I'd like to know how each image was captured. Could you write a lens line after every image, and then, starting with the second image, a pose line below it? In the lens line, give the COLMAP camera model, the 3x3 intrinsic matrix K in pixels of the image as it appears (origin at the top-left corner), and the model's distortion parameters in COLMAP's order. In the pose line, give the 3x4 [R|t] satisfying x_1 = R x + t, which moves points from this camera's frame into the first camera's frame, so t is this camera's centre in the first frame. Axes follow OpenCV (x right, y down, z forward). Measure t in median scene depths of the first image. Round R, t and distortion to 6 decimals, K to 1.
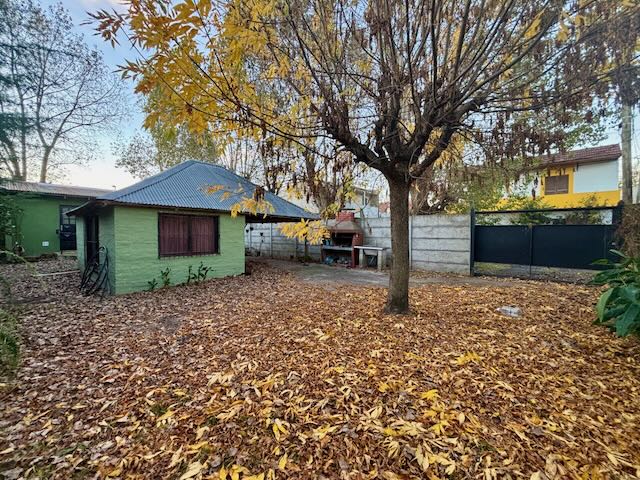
lens RADIAL K [[257.0, 0, 319.8], [0, 257.0, 237.9], [0, 0, 1]] dist [-0.001289, 0.000933]
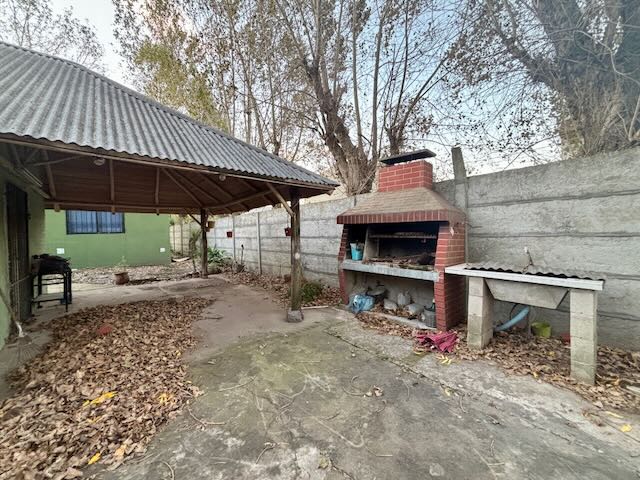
lens RADIAL K [[257.0, 0, 316.1], [0, 257.0, 237.8], [0, 0, 1]] dist [-0.001289, 0.000933]
pose [[0.985410, -0.016171, -0.169426, 0.105002], [0.015197, 0.999860, -0.007045, -0.003271], [0.169516, 0.004367, 0.985518, 1.837758]]
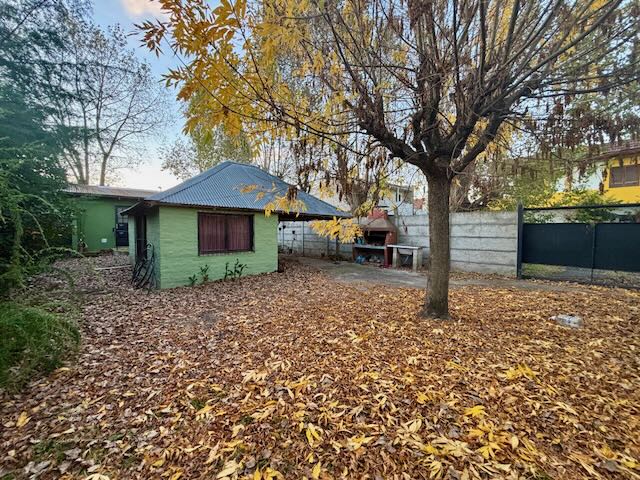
lens RADIAL K [[257.0, 0, 319.1], [0, 257.0, 237.4], [0, 0, 1]] dist [-0.001289, 0.000933]
pose [[0.992433, 0.004706, -0.122693, -0.008208], [-0.003791, 0.999963, 0.007685, -0.007073], [0.122725, -0.007162, 0.992415, 0.018098]]
